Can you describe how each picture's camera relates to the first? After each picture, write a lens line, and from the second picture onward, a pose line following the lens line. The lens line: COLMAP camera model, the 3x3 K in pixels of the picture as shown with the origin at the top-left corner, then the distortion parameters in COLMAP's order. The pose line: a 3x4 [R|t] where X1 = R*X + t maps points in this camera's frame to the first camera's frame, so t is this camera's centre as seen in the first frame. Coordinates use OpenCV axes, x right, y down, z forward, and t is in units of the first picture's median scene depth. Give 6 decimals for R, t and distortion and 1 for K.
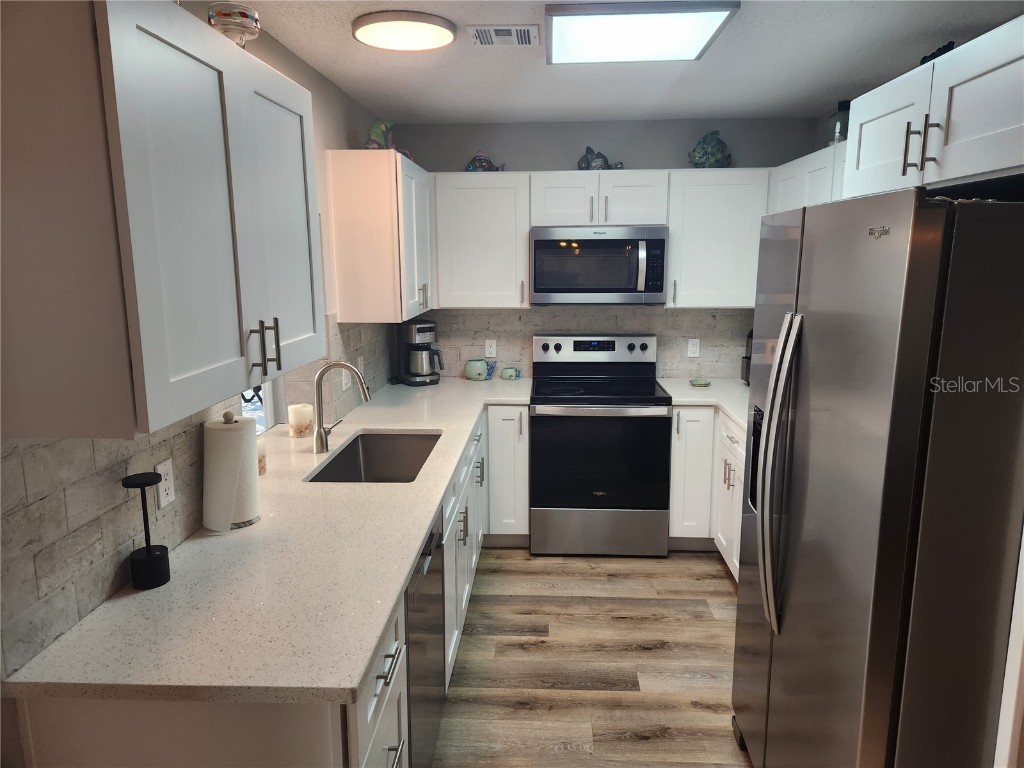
lens RADIAL K [[702.9, 0, 512.5], [0, 702.9, 380.2], [0, 0, 1]] dist [0.053753, -0.001881]
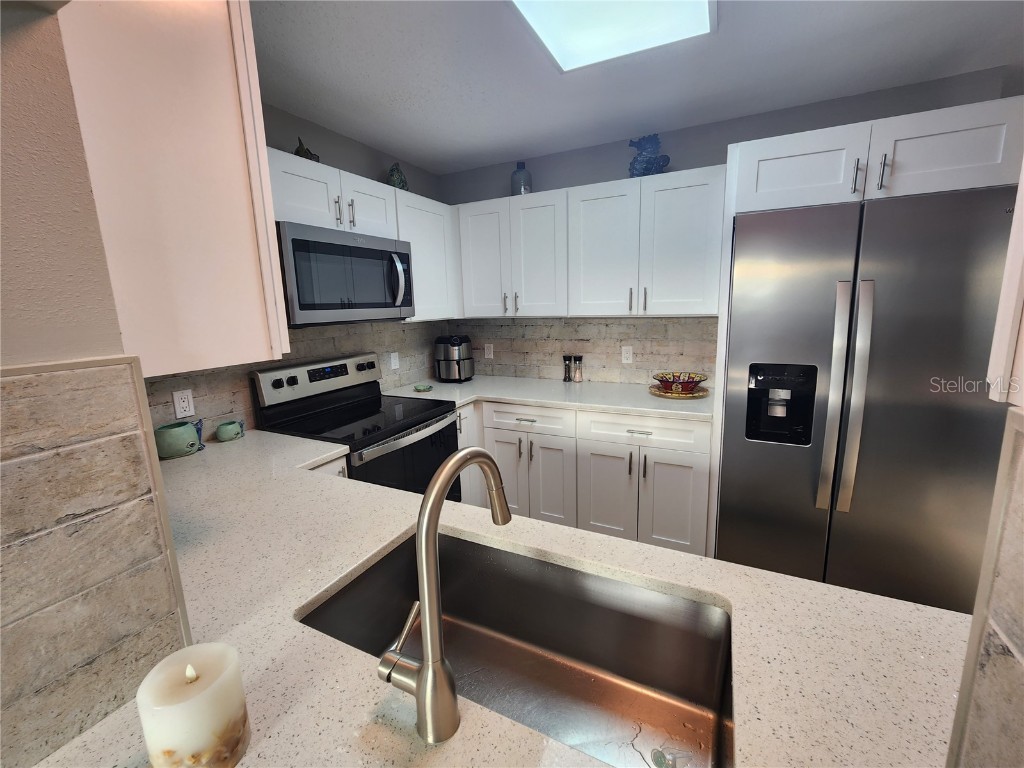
lens RADIAL K [[417.9, 0, 514.0], [0, 417.9, 374.4], [0, 0, 1]] dist [0.000012, -0.000991]
pose [[0.390227, -0.163265, 0.906128, -0.329253], [0.190339, 0.977198, 0.094100, -0.062746], [-0.900830, 0.135751, 0.412405, 0.694158]]
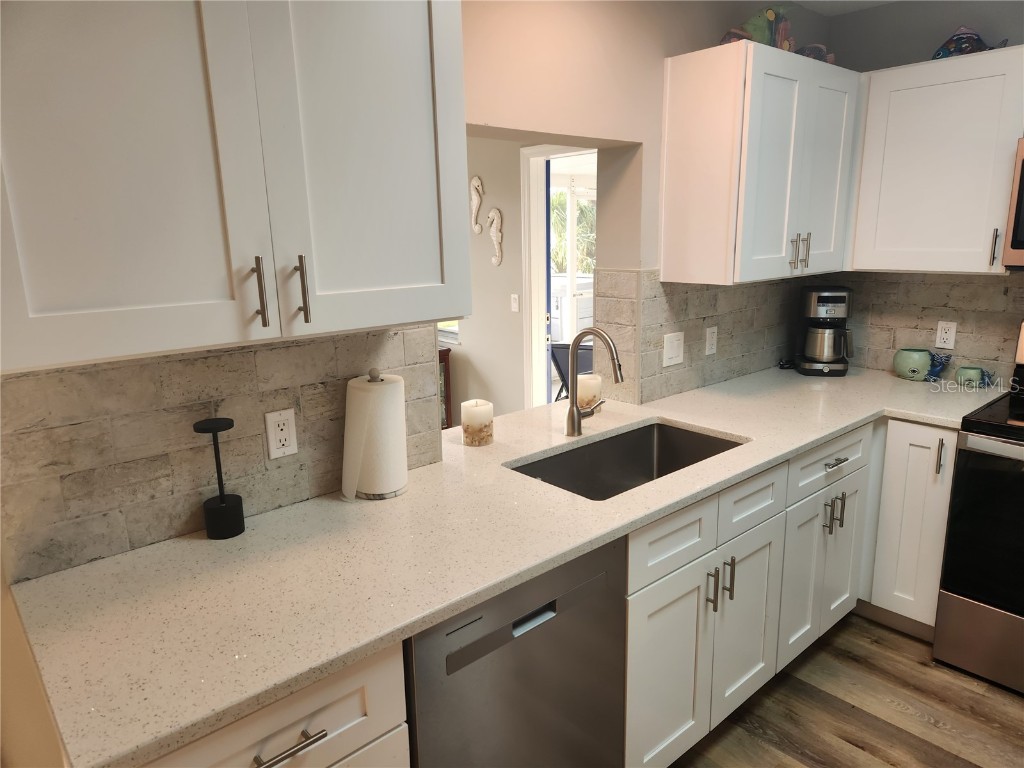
lens RADIAL K [[693.6, 0, 511.3], [0, 693.6, 382.3], [0, 0, 1]] dist [0.047613, -0.002620]
pose [[0.701168, 0.148949, -0.697264, 0.191344], [-0.112747, 0.988794, 0.097848, -0.024944], [0.704025, 0.010007, 0.710105, 0.299427]]
